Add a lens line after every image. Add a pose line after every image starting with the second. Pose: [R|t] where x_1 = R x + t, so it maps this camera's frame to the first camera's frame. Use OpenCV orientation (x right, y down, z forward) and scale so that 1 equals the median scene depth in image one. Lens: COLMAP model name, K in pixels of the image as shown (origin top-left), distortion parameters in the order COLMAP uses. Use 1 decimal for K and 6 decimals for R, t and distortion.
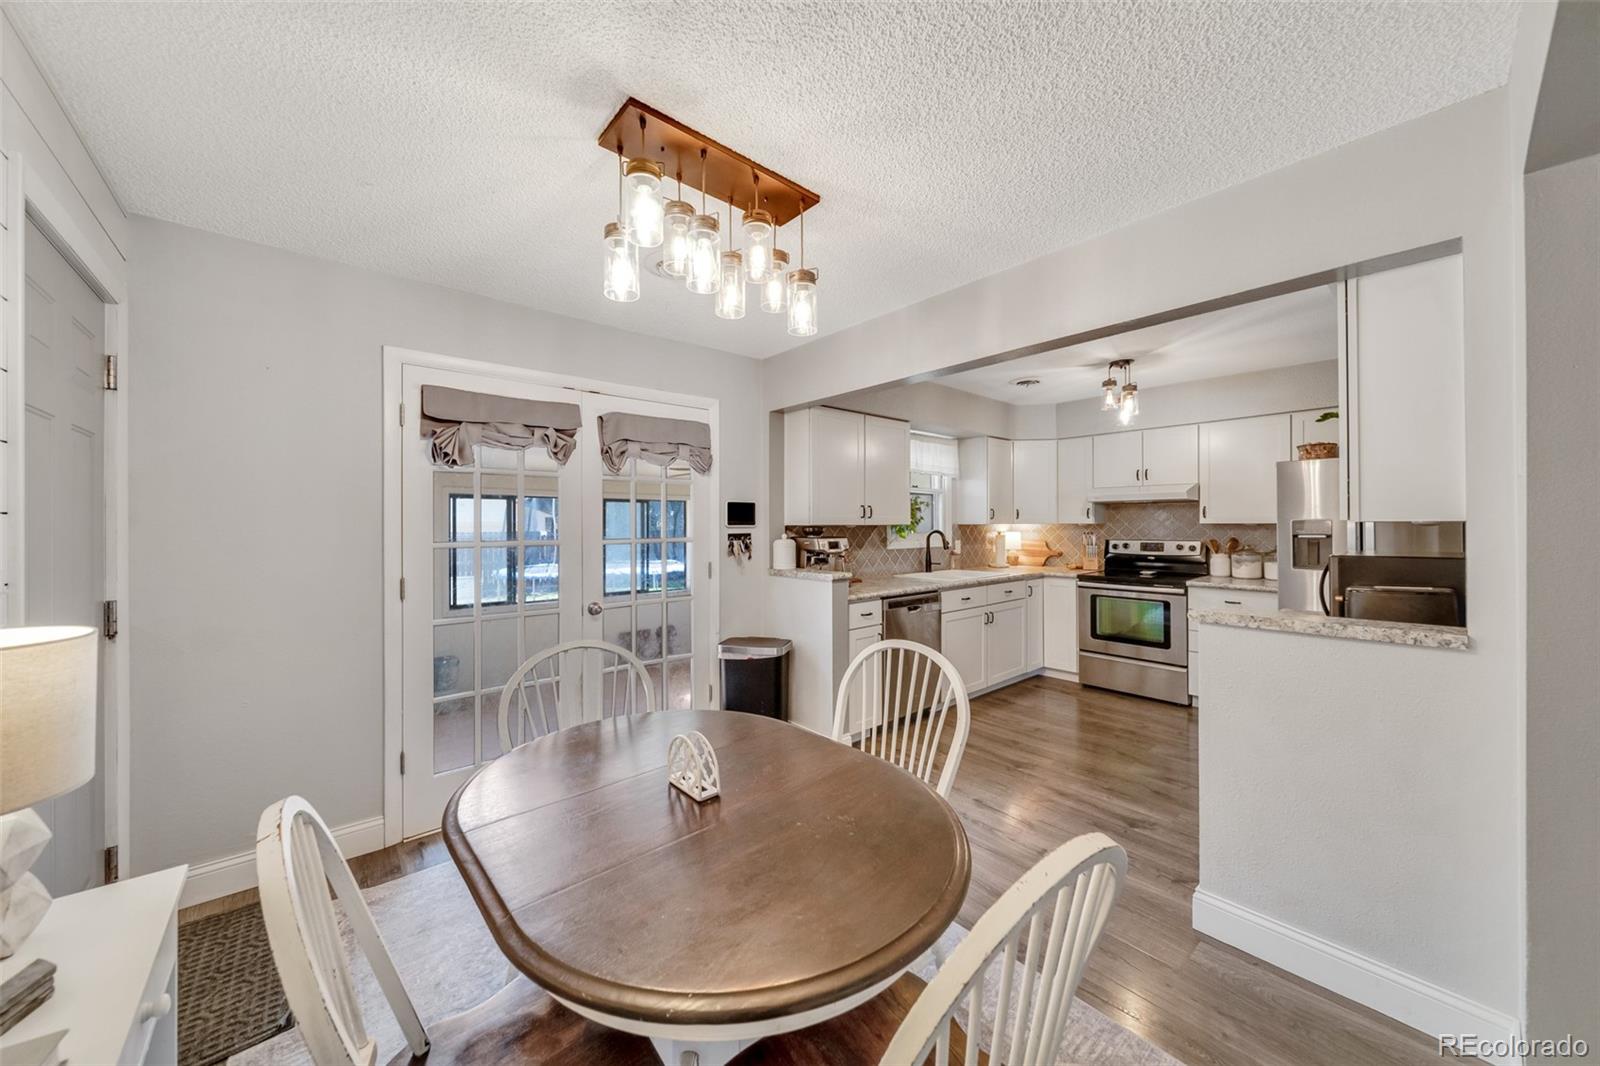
lens RADIAL K [[564.8, 0, 793.3], [0, 564.8, 525.5], [0, 0, 1]] dist [-0.000852, -0.000479]
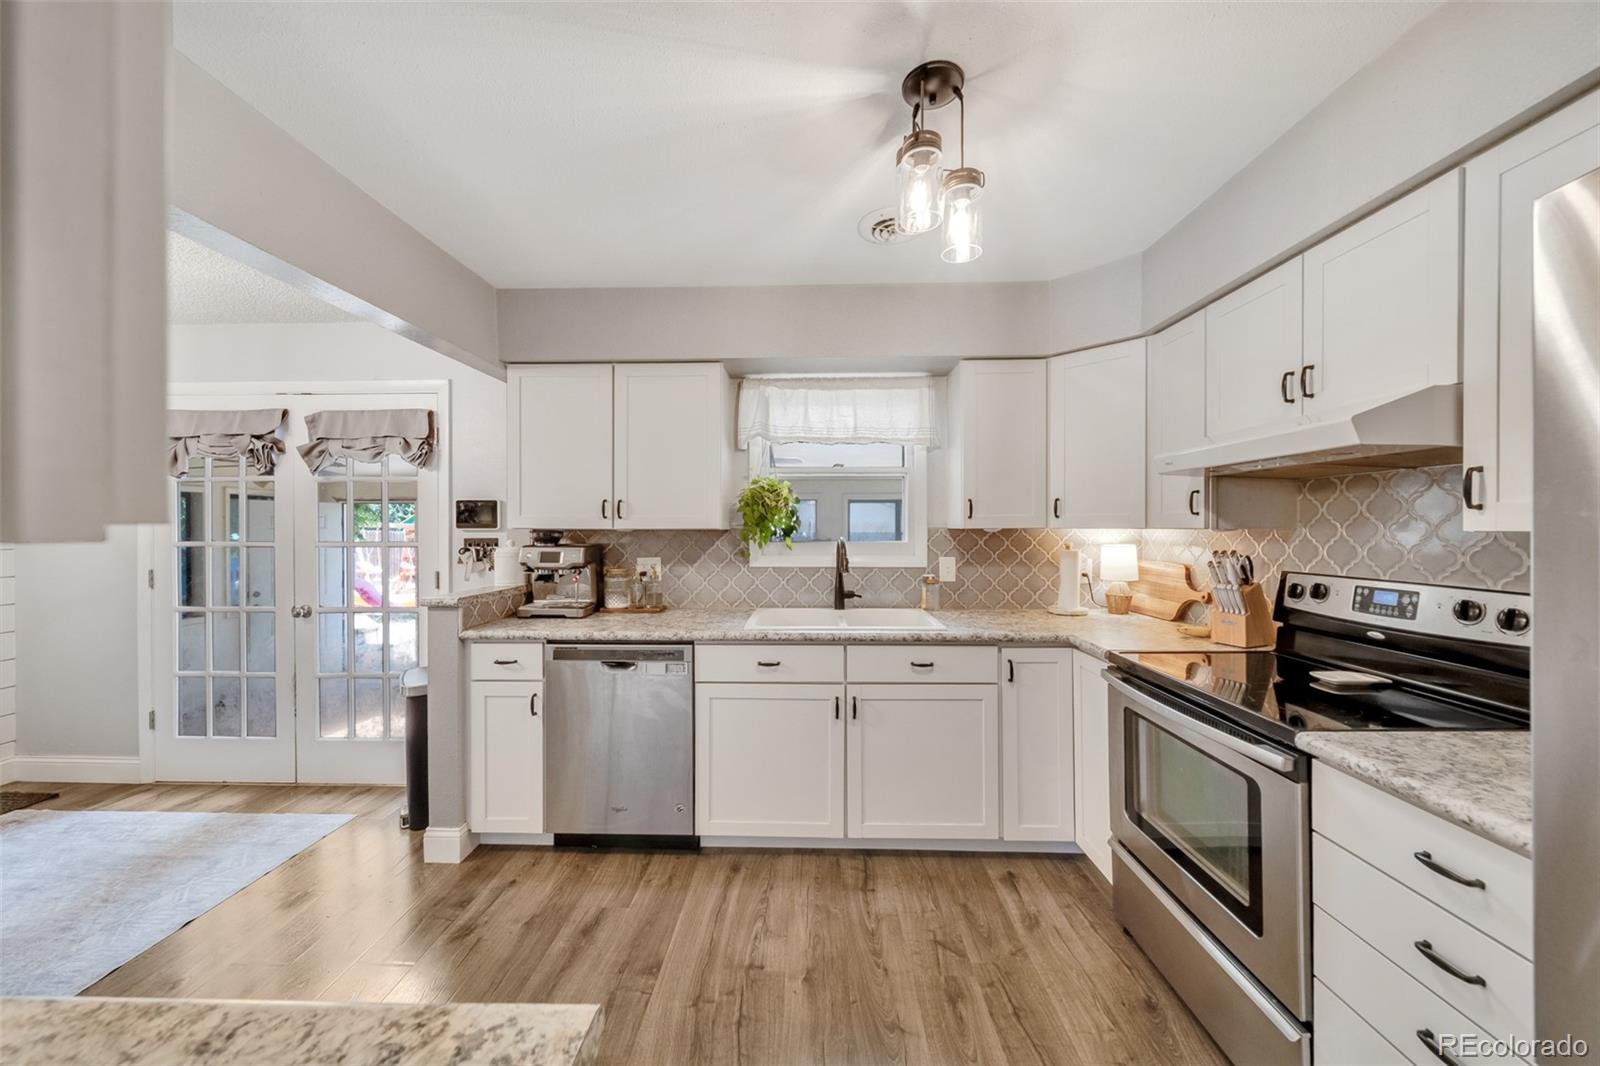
lens RADIAL K [[564.8, 0, 794.5], [0, 564.8, 531.7], [0, 0, 1]] dist [-0.000852, -0.000479]
pose [[0.738261, 0.009500, -0.674448, 0.697013], [-0.004468, 0.999948, 0.009194, -0.004382], [0.674500, -0.003774, 0.738265, 0.613995]]
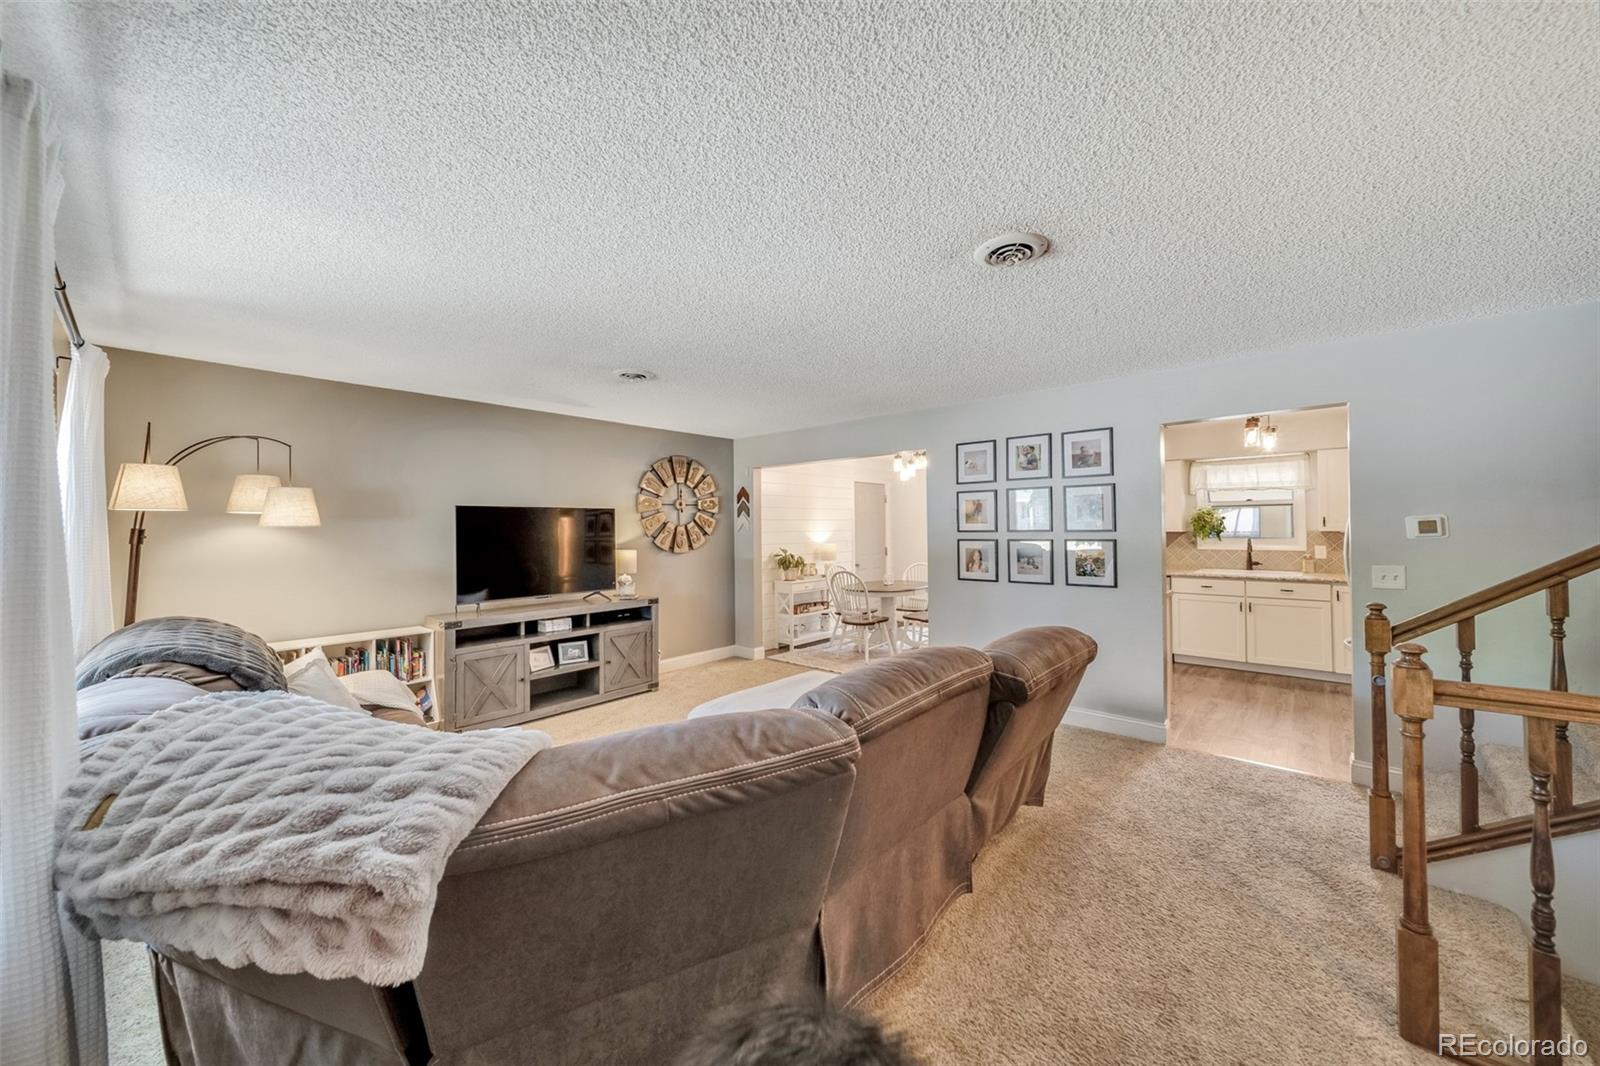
lens RADIAL K [[598.0, 0, 800.7], [0, 598.0, 523.0], [0, 0, 1]] dist [-0.000454, -0.000021]
pose [[0.162205, -0.003680, -0.986750, 1.561739], [0.004339, 0.999986, -0.003016, -0.022766], [0.986748, -0.003792, 0.162218, -0.185696]]
